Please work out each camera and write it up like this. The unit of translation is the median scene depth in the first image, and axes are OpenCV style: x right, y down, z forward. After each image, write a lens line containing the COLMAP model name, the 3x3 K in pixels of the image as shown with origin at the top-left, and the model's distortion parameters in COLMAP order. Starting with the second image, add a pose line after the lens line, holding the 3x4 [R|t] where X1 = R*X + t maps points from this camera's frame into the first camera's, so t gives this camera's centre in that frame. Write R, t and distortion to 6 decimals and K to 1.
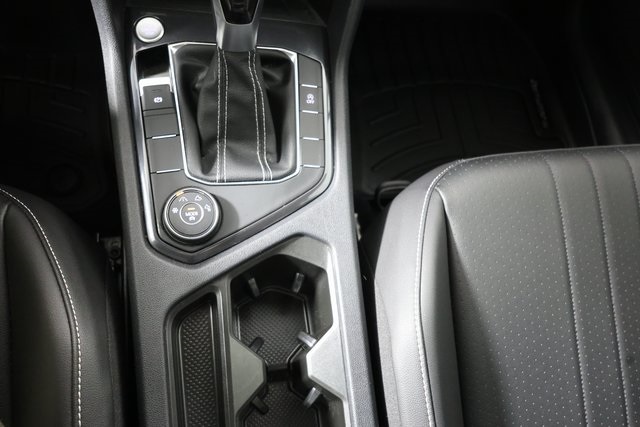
lens RADIAL K [[517.5, 0, 318.3], [0, 517.5, 214.6], [0, 0, 1]] dist [0.030353, -0.001584]
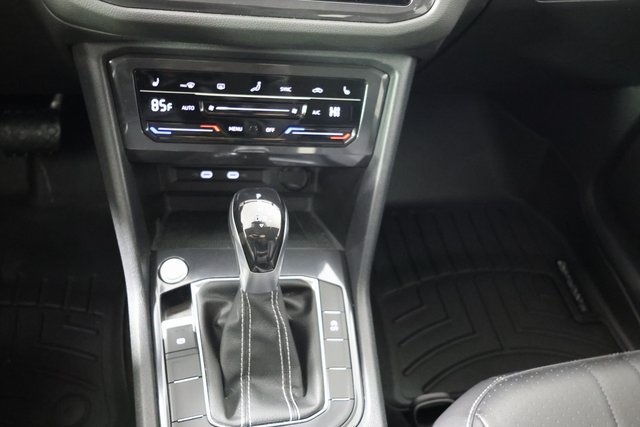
lens RADIAL K [[566.7, 0, 320.0], [0, 566.7, 213.5], [0, 0, 1]] dist [0.016769, 0.012522]
pose [[0.997130, -0.073356, -0.018729, -0.006311], [0.063620, 0.945966, -0.317962, -0.087932], [0.041042, 0.315858, 0.947918, -0.086518]]
